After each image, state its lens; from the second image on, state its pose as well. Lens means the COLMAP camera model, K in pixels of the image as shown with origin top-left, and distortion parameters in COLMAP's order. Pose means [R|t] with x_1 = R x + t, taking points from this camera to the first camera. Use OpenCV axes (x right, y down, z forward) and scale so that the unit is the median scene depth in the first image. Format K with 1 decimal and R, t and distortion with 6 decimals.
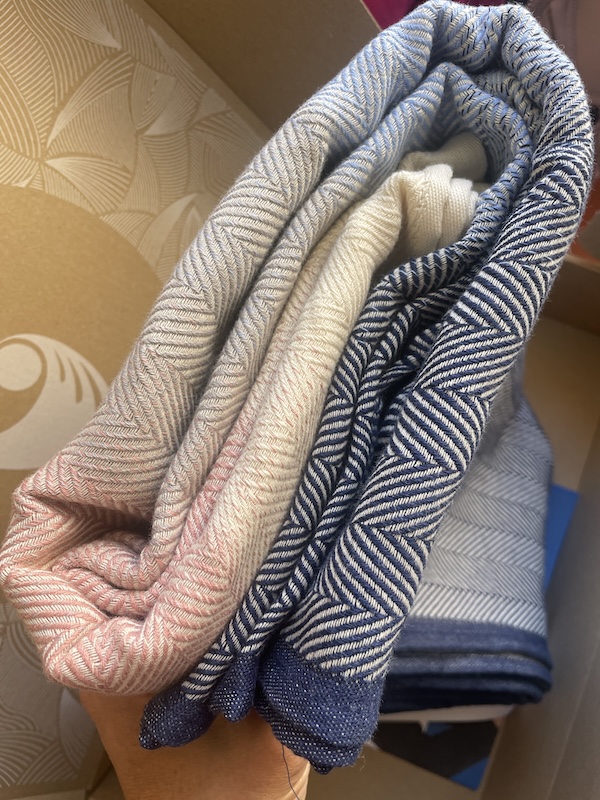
lens RADIAL K [[610.8, 0, 287.9], [0, 610.8, 396.4], [0, 0, 1]] dist [0.082576, -0.125723]
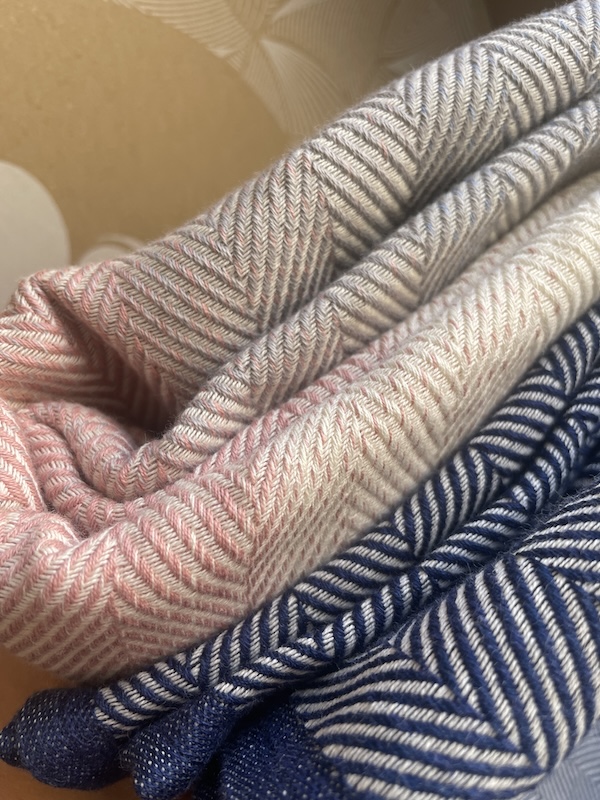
lens RADIAL K [[636.6, 0, 300.0], [0, 636.6, 400.0], [0, 0, 1]] dist [0.000799, -0.083337]
pose [[0.891037, 0.411271, -0.192117, -0.004910], [-0.436452, 0.892528, -0.113597, 0.214251], [0.124750, 0.185069, 0.974775, 0.407792]]
